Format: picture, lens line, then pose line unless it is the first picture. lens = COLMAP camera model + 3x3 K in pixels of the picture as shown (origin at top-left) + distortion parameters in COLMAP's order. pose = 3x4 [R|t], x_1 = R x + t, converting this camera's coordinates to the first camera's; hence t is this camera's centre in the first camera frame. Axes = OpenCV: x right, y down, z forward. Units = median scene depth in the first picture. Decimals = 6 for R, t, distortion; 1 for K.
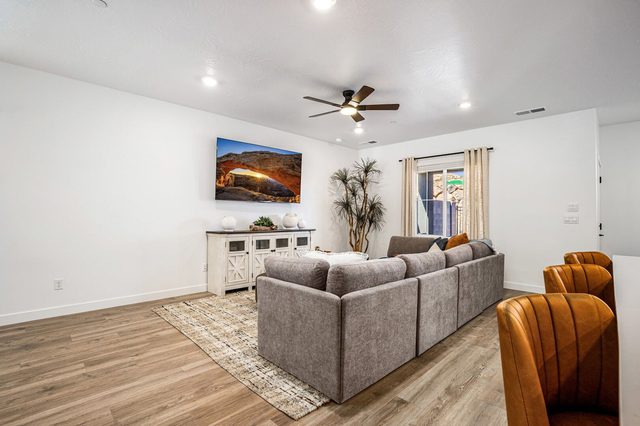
lens RADIAL K [[297.0, 0, 320.0], [0, 297.0, 213.0], [0, 0, 1]] dist [-0.045009, 0.000240]
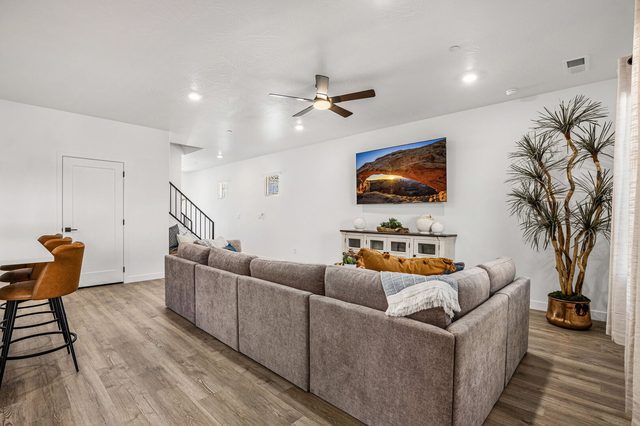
lens RADIAL K [[293.8, 0, 319.3], [0, 293.8, 221.9], [0, 0, 1]] dist [-0.045507, 0.009911]
pose [[0.048622, 0.010325, -0.998764, 0.776454], [0.003972, 0.999937, 0.010530, 0.012721], [0.998809, -0.004479, 0.048578, 0.708904]]
